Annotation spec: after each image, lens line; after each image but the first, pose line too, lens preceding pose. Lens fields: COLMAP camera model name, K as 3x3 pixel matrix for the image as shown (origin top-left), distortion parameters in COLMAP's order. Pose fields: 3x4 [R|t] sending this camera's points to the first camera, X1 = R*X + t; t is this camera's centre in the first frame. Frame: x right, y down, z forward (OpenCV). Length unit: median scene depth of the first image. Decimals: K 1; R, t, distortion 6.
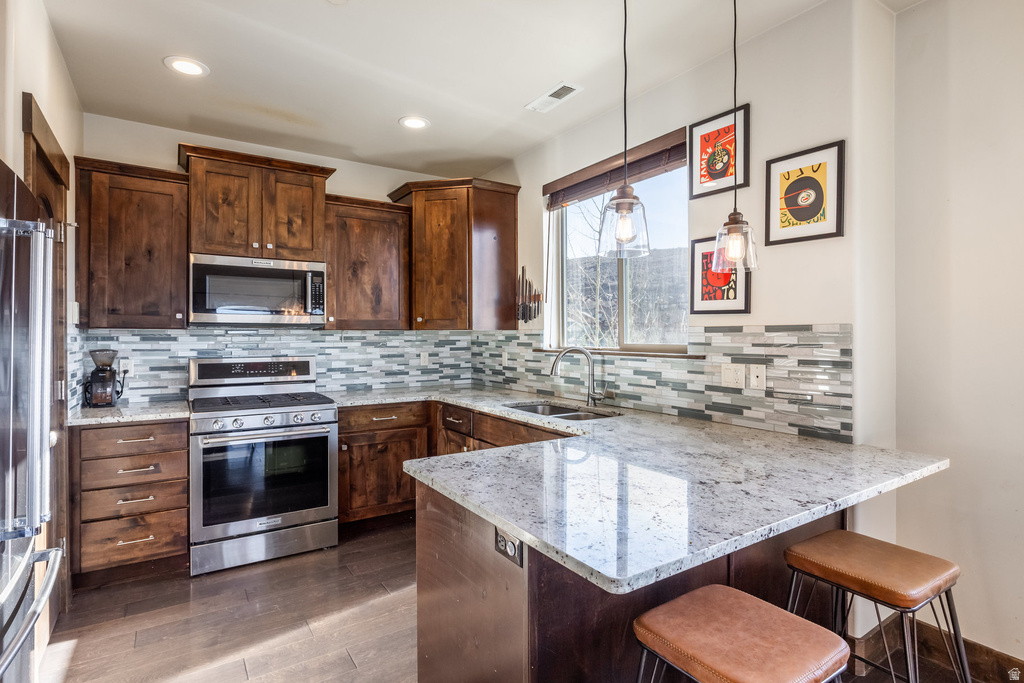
lens RADIAL K [[501.9, 0, 508.5], [0, 501.9, 334.8], [0, 0, 1]] dist [-0.001827, -0.000953]
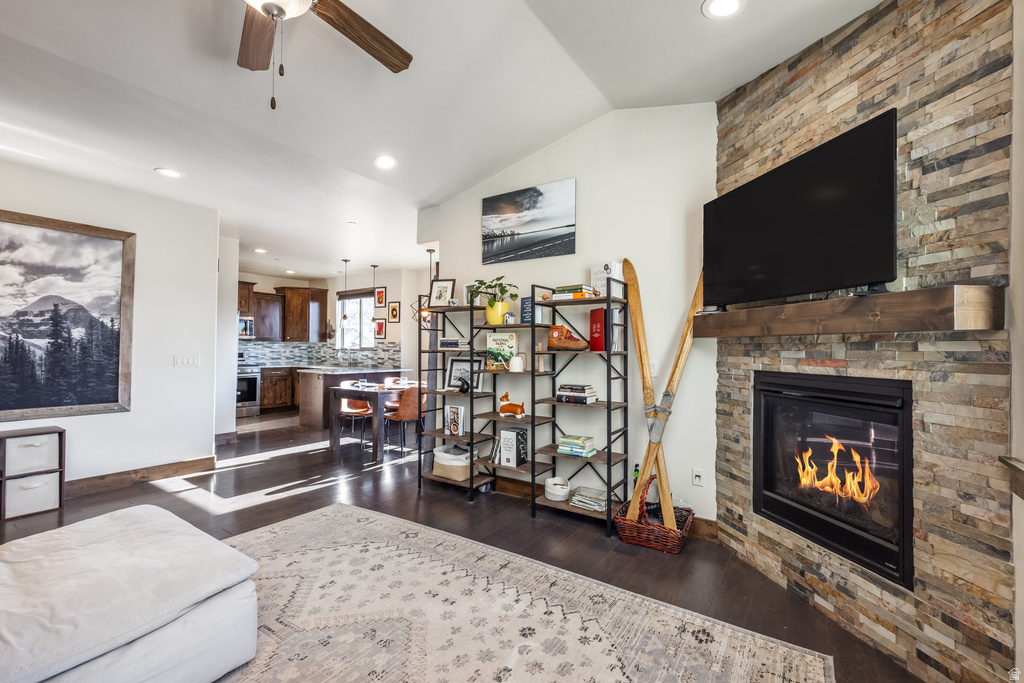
lens RADIAL K [[446.6, 0, 488.0], [0, 446.6, 343.0], [0, 0, 1]] dist [0.003747, 0.000177]
pose [[0.946078, 0.014633, 0.323609, 0.074251], [-0.011733, 0.999872, -0.010910, 0.013487], [-0.323727, 0.006524, 0.946128, -1.944360]]
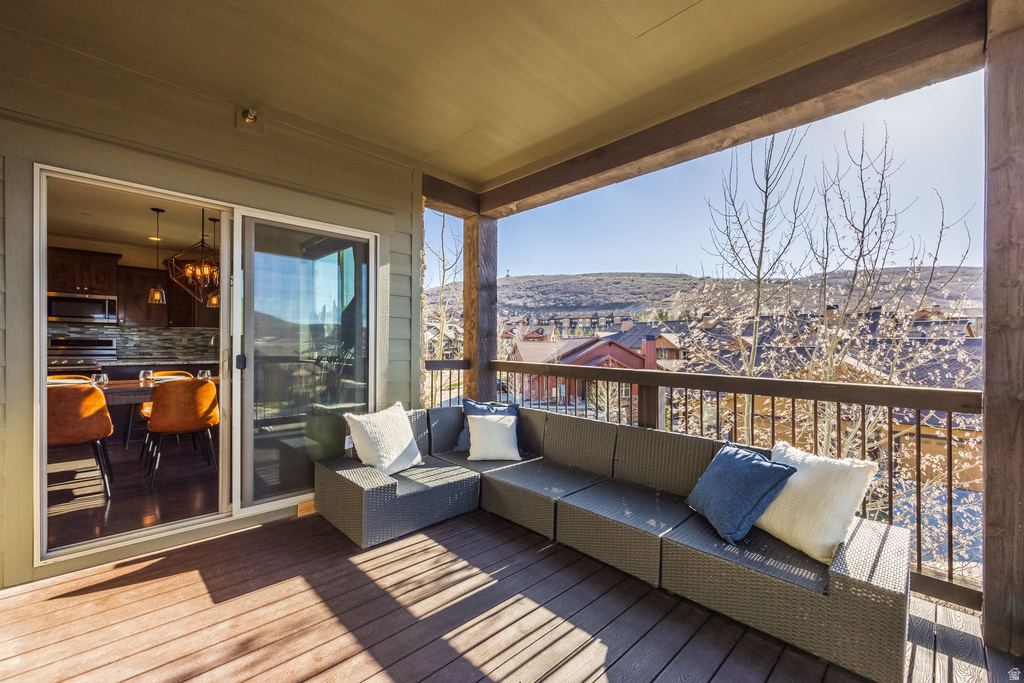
lens RADIAL K [[446.6, 0, 515.5], [0, 446.6, 349.9], [0, 0, 1]] dist [0.003747, 0.000177]
pose [[0.988592, 0.012218, 0.150122, 1.230049], [-0.013657, 0.999870, 0.008561, 0.064279], [-0.149997, -0.010513, 0.988630, -1.406063]]
